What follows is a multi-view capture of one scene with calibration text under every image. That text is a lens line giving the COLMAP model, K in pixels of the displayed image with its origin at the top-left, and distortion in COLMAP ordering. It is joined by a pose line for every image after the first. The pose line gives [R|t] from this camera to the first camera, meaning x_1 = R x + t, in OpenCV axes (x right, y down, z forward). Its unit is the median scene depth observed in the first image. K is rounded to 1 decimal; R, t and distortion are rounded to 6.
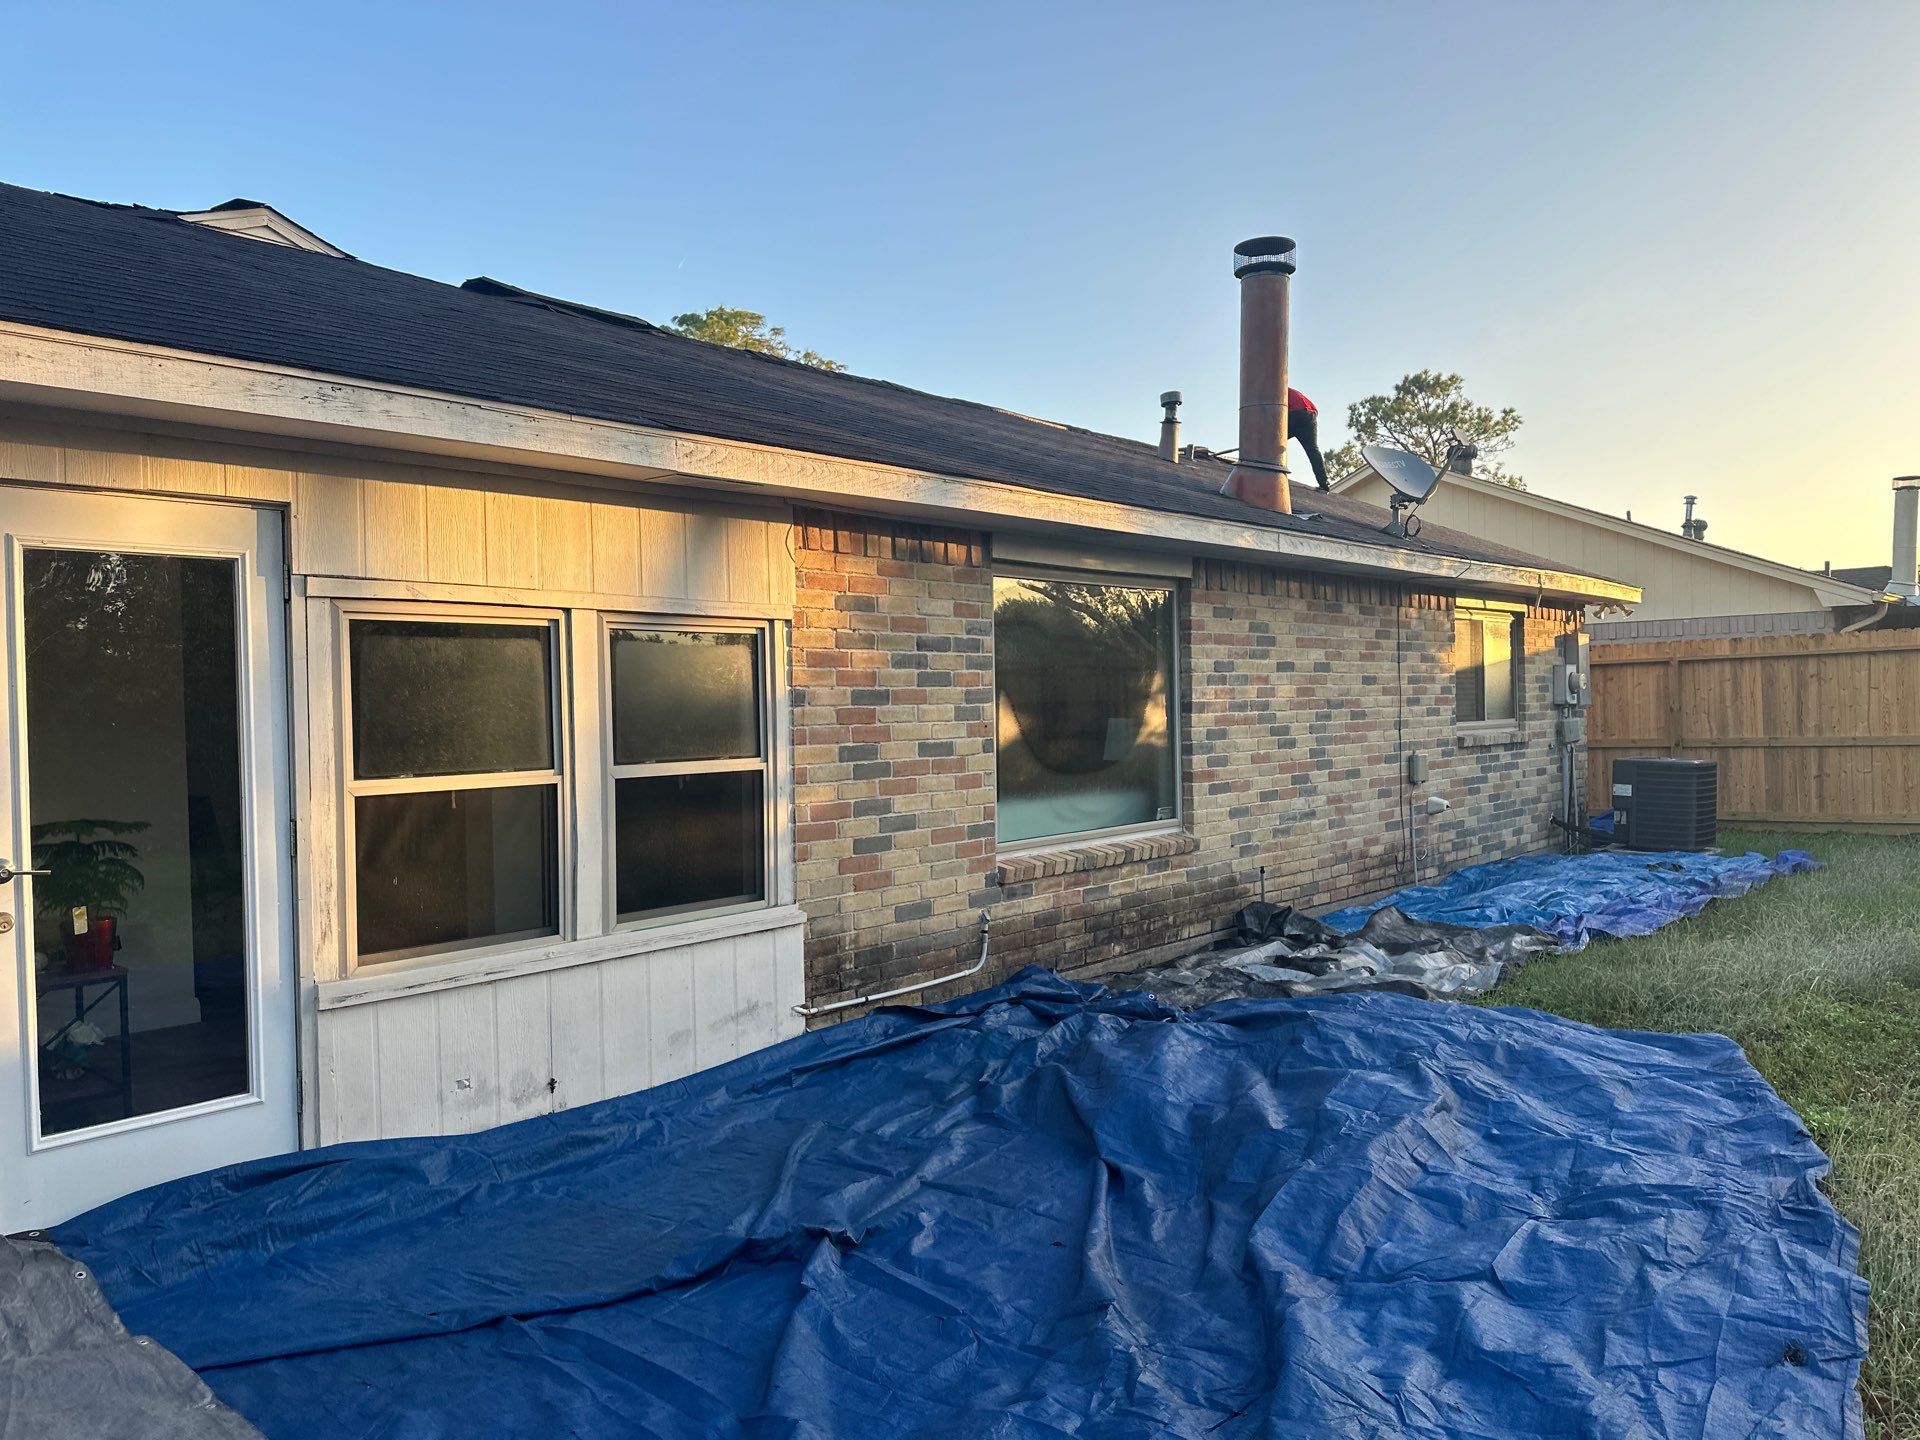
lens RADIAL K [[1310.1, 0, 952.7], [0, 1310.1, 714.3], [0, 0, 1]] dist [0.048115, -0.044722]
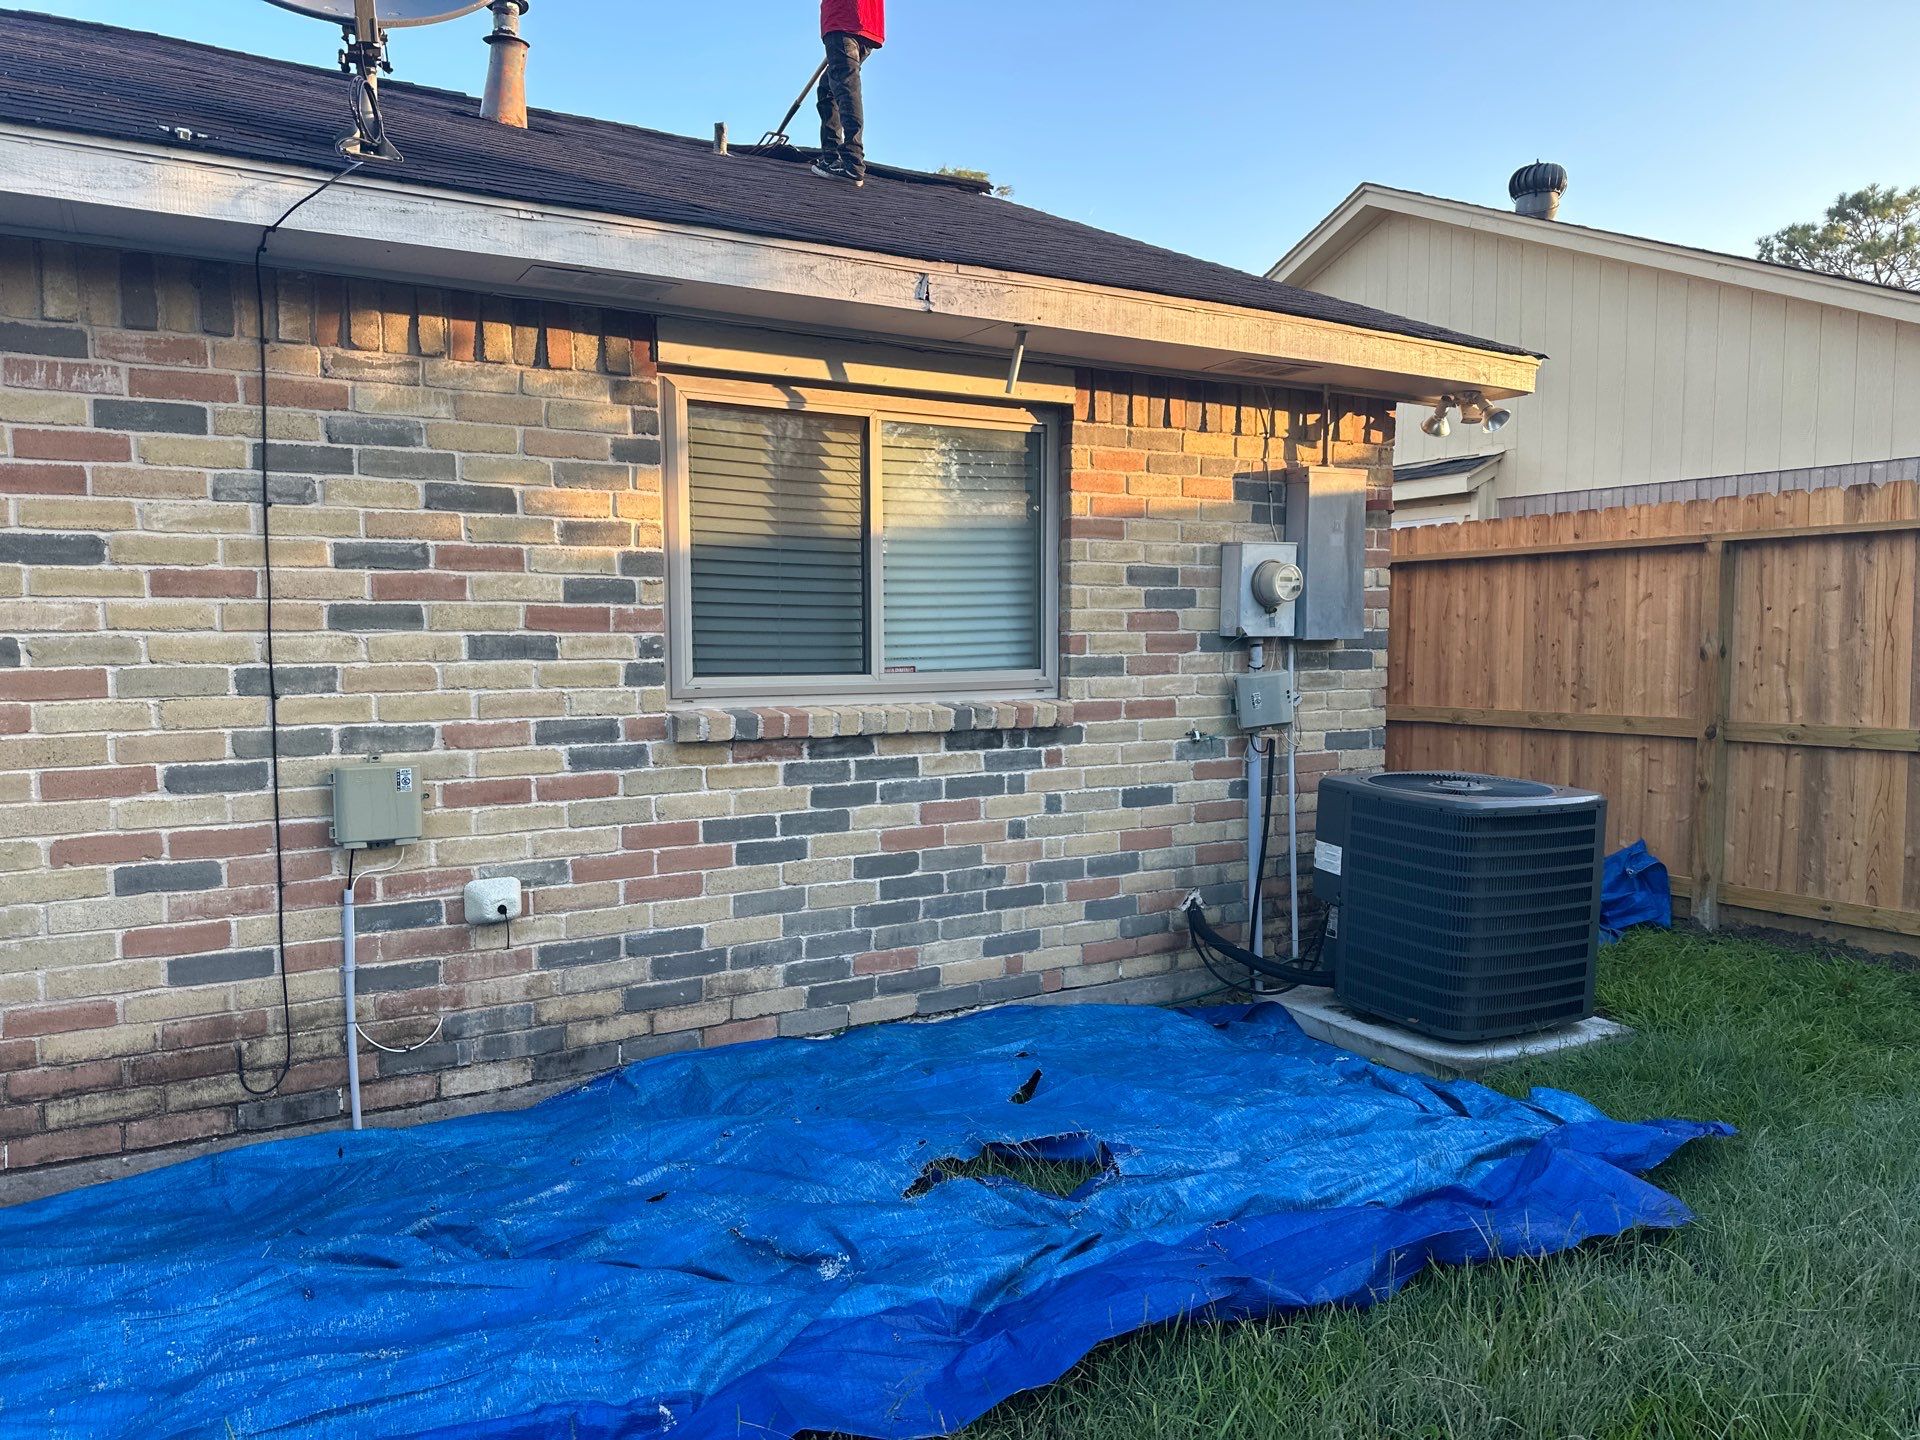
lens RADIAL K [[1310.1, 0, 901.0], [0, 1310.1, 728.6], [0, 0, 1]] dist [0.048115, -0.044722]
pose [[0.950619, 0.045849, -0.306954, 0.436327], [-0.021882, 0.996468, 0.081071, -0.008986], [0.309587, -0.070350, 0.948265, 0.511195]]
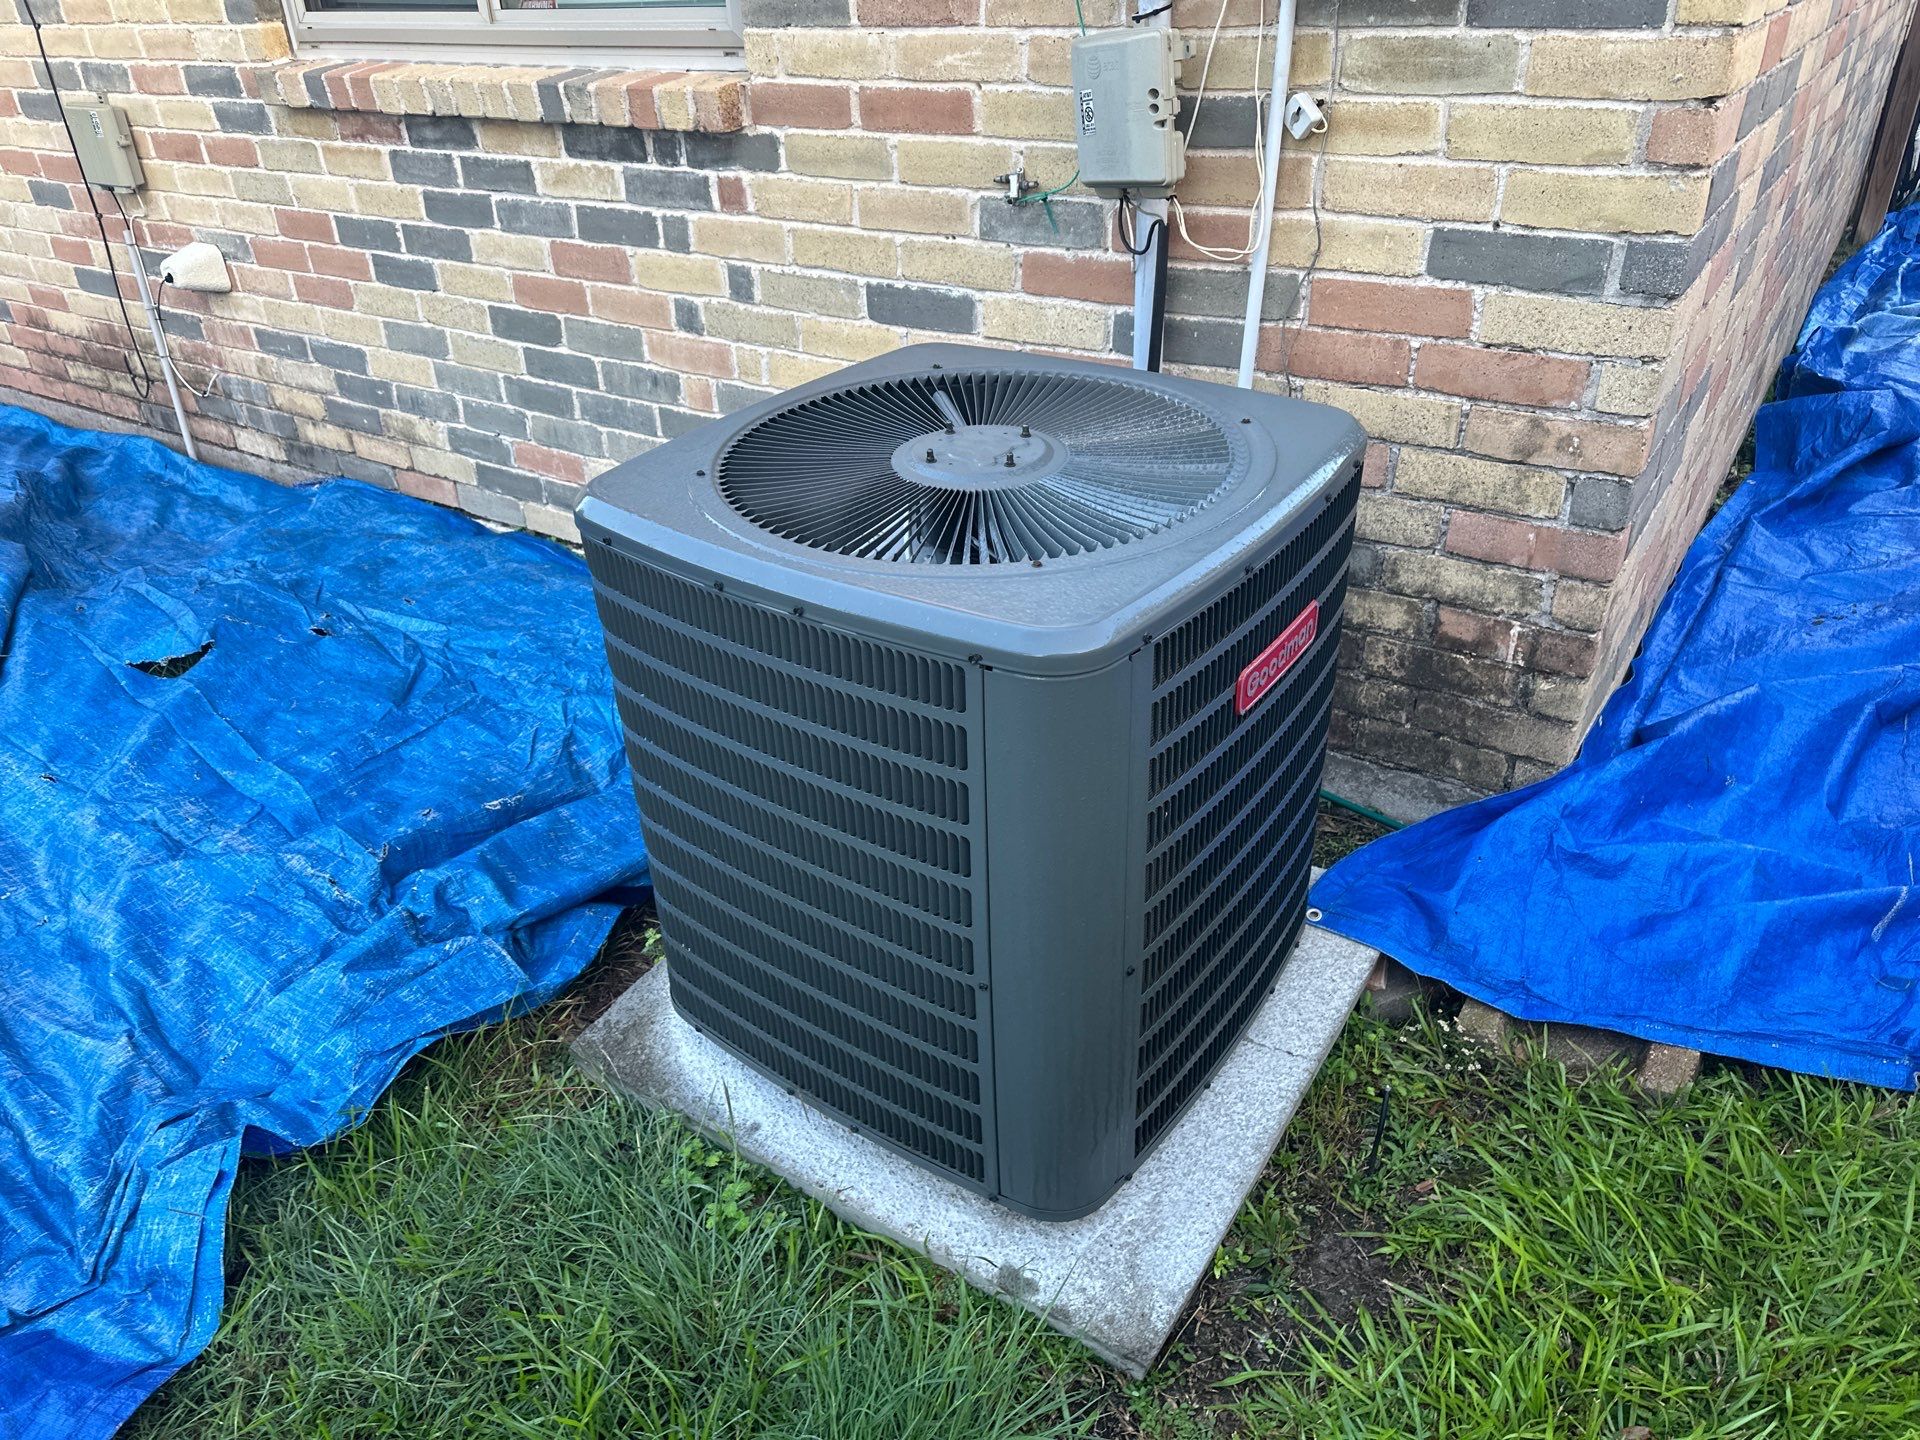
lens RADIAL K [[1310.1, 0, 949.7], [0, 1310.1, 711.2], [0, 0, 1]] dist [0.048115, -0.044722]
pose [[0.152215, 0.498245, -0.853571, 0.573055], [0.014465, 0.862419, 0.505989, -0.005636], [0.988242, -0.089366, 0.124066, 0.853849]]
